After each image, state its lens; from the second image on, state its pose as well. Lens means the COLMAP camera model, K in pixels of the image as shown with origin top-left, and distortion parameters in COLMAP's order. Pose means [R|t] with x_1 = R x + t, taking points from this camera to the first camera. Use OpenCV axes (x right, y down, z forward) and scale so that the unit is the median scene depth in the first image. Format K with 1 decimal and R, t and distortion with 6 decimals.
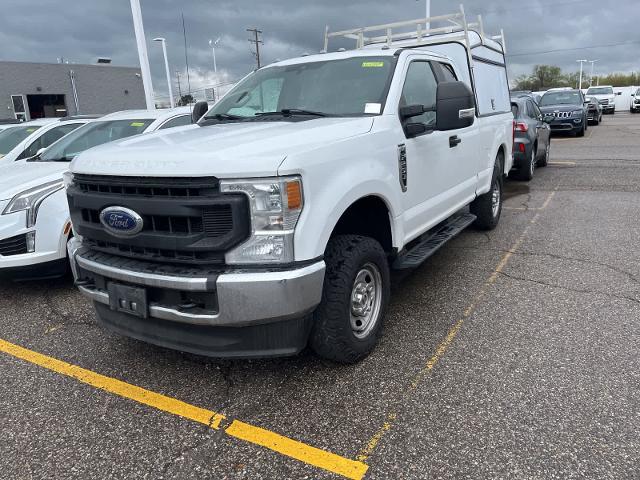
lens RADIAL K [[483.4, 0, 320.0], [0, 483.4, 240.0], [0, 0, 1]] dist [0.085386, -0.120370]
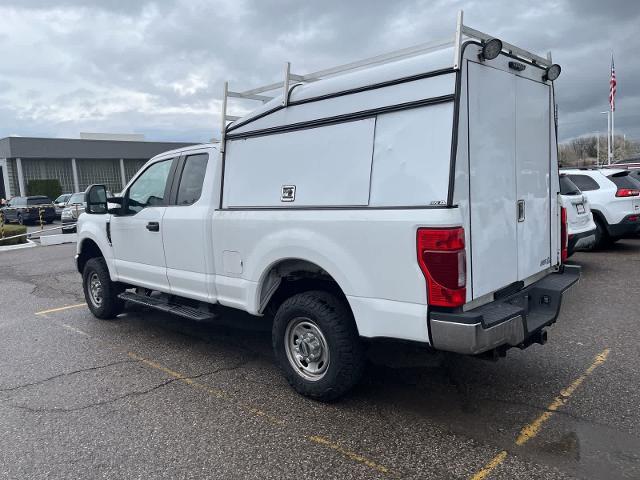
lens RADIAL K [[484.3, 0, 317.9], [0, 484.3, 234.0], [0, 0, 1]] dist [0.078687, -0.107299]
pose [[-0.221702, 0.159773, -0.961936, 1.688115], [-0.188722, 0.960803, 0.203081, -0.640767], [0.956678, 0.226562, -0.182859, 2.041162]]
